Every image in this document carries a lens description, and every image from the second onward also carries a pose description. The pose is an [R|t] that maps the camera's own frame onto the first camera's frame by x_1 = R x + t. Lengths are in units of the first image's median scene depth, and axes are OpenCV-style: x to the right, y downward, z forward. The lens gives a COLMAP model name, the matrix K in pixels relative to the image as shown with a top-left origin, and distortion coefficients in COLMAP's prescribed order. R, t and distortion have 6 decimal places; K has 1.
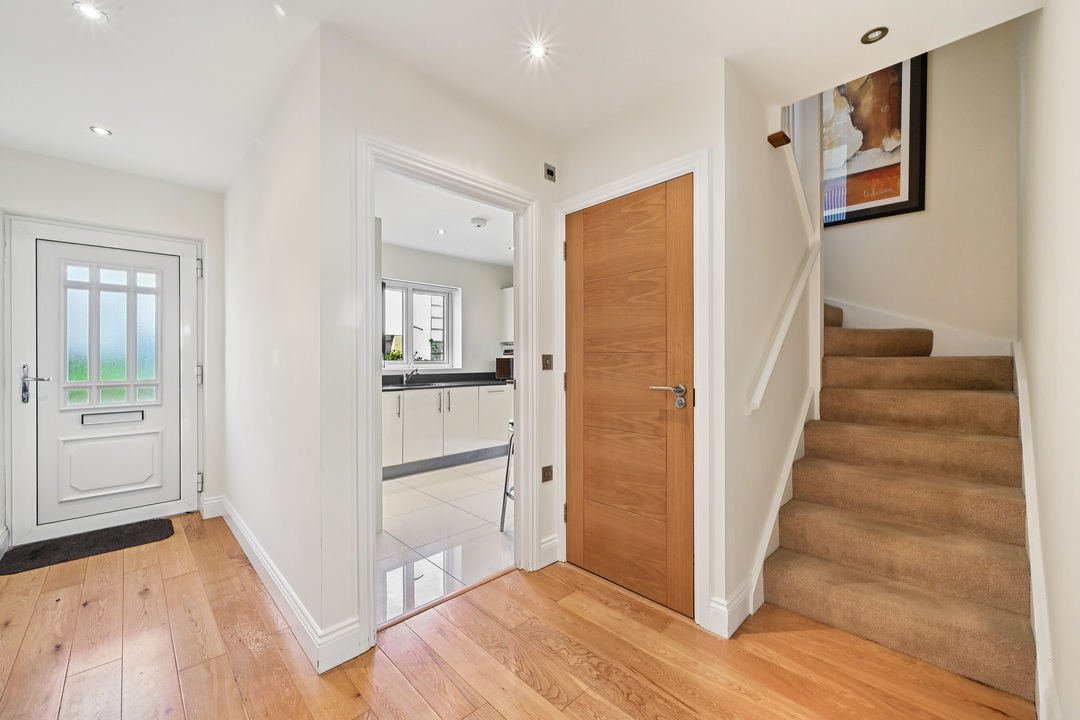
lens RADIAL K [[423.9, 0, 533.9], [0, 423.9, 356.8], [0, 0, 1]] dist [0.002439, 0.000154]
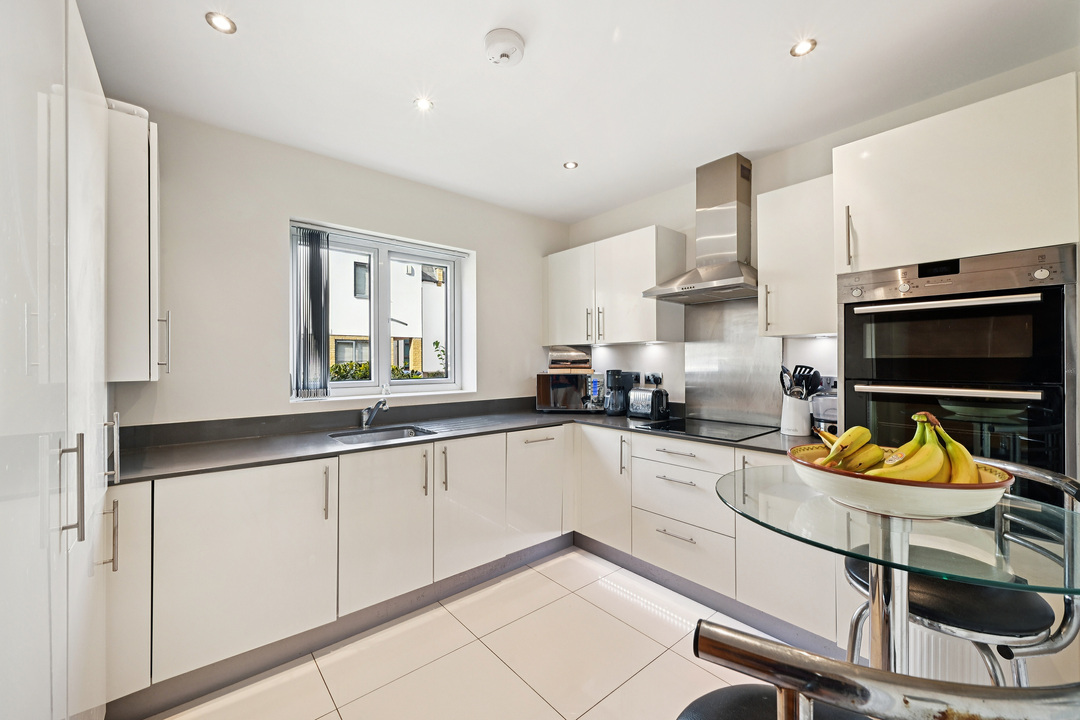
lens RADIAL K [[423.9, 0, 541.7], [0, 423.9, 360.5], [0, 0, 1]] dist [0.002439, 0.000154]
pose [[0.998638, -0.002803, -0.052100, -0.053458], [0.002941, 0.999992, 0.002579, -0.016518], [0.052092, -0.002729, 0.998639, 0.435065]]
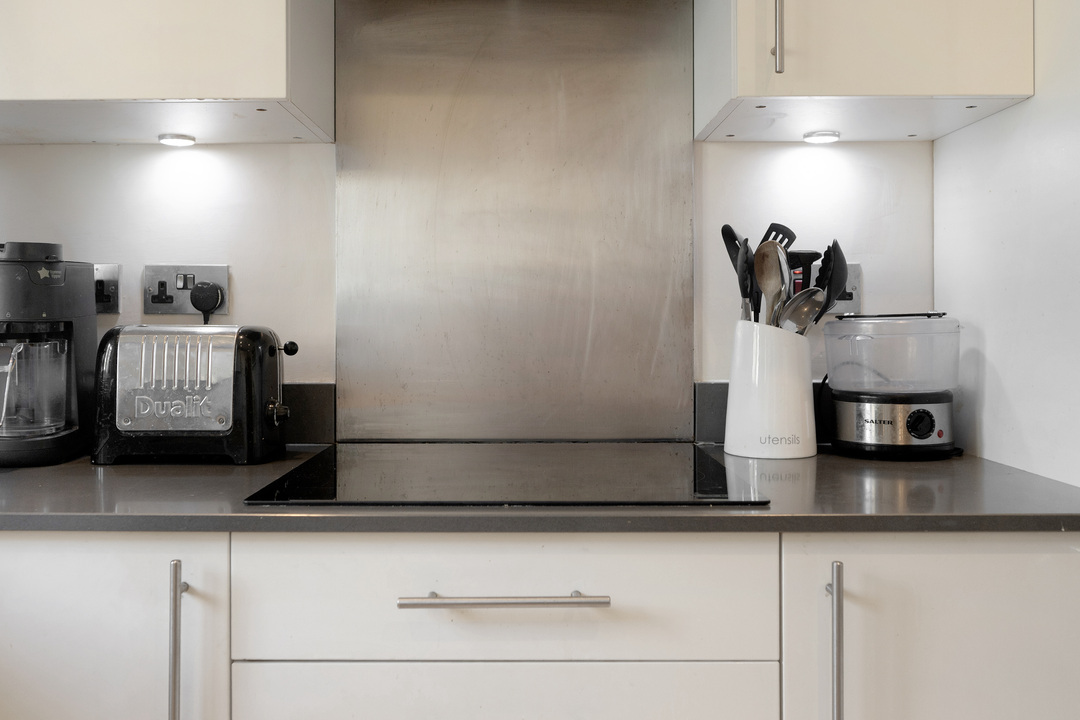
lens RADIAL K [[930.6, 0, 537.8], [0, 930.6, 357.6], [0, 0, 1]] dist [0.004000, 0.000338]
pose [[0.722426, -0.021718, 0.691107, -0.062588], [0.001544, 0.999555, 0.029797, 0.018799], [-0.691447, -0.020459, 0.722138, 0.696330]]
